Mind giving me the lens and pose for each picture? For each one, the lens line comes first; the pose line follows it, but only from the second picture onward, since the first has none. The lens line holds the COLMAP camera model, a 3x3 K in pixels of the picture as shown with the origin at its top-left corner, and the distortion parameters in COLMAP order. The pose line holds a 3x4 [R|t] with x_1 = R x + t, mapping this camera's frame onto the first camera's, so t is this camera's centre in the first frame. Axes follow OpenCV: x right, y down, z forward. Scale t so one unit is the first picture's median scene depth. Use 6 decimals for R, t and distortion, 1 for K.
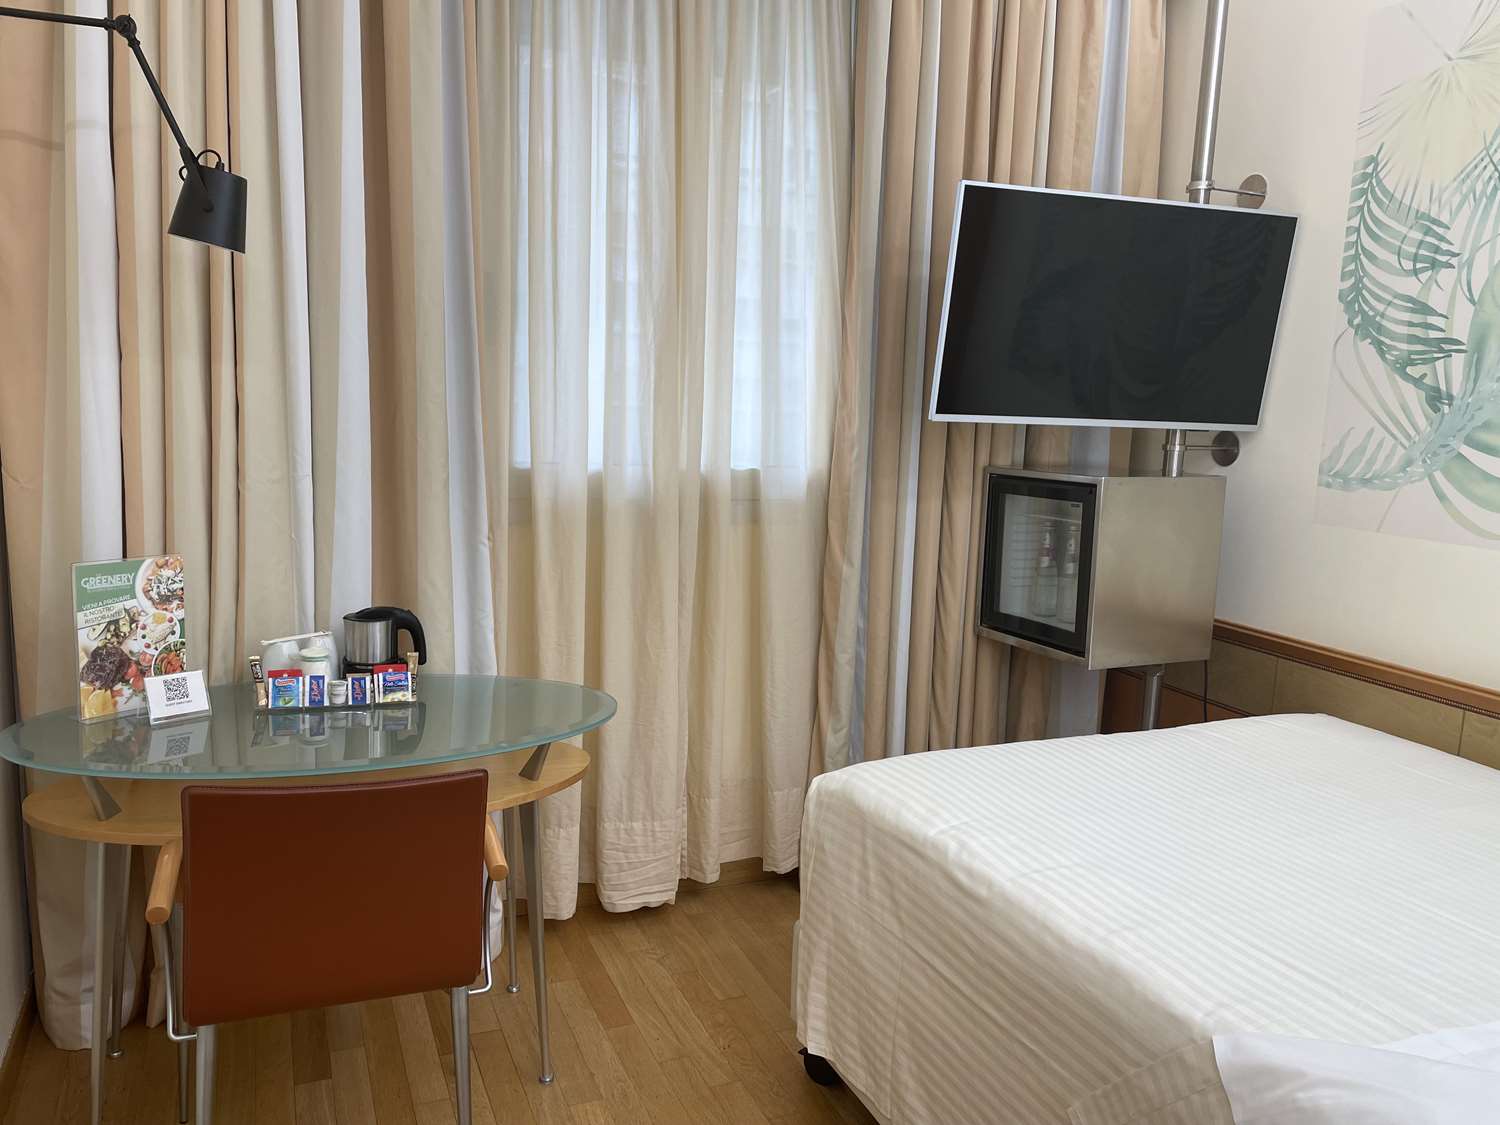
lens RADIAL K [[1114.1, 0, 738.6], [0, 1114.1, 553.9], [0, 0, 1]] dist [0.003133, -0.044964]
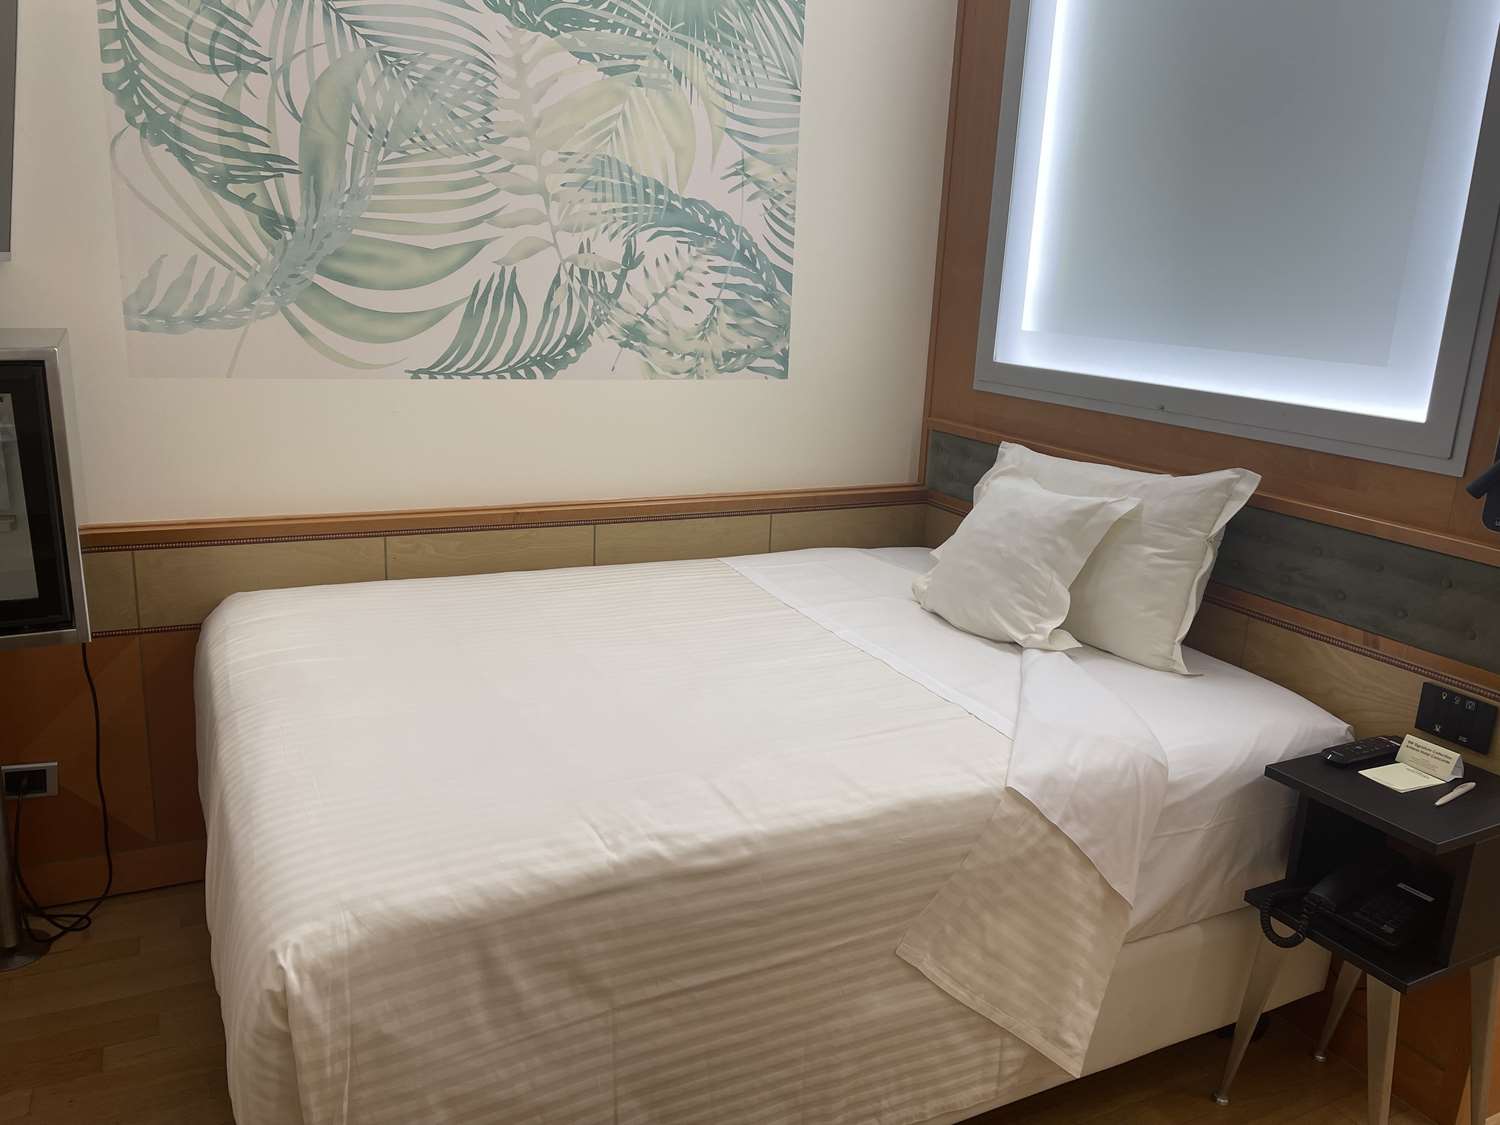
lens RADIAL K [[1114.1, 0, 742.4], [0, 1114.1, 568.3], [0, 0, 1]] dist [0.003133, -0.044964]
pose [[-0.078139, -0.289252, 0.954058, -0.357107], [0.086690, 0.951388, 0.295543, -0.105663], [-0.993166, 0.105801, -0.049265, 0.683920]]
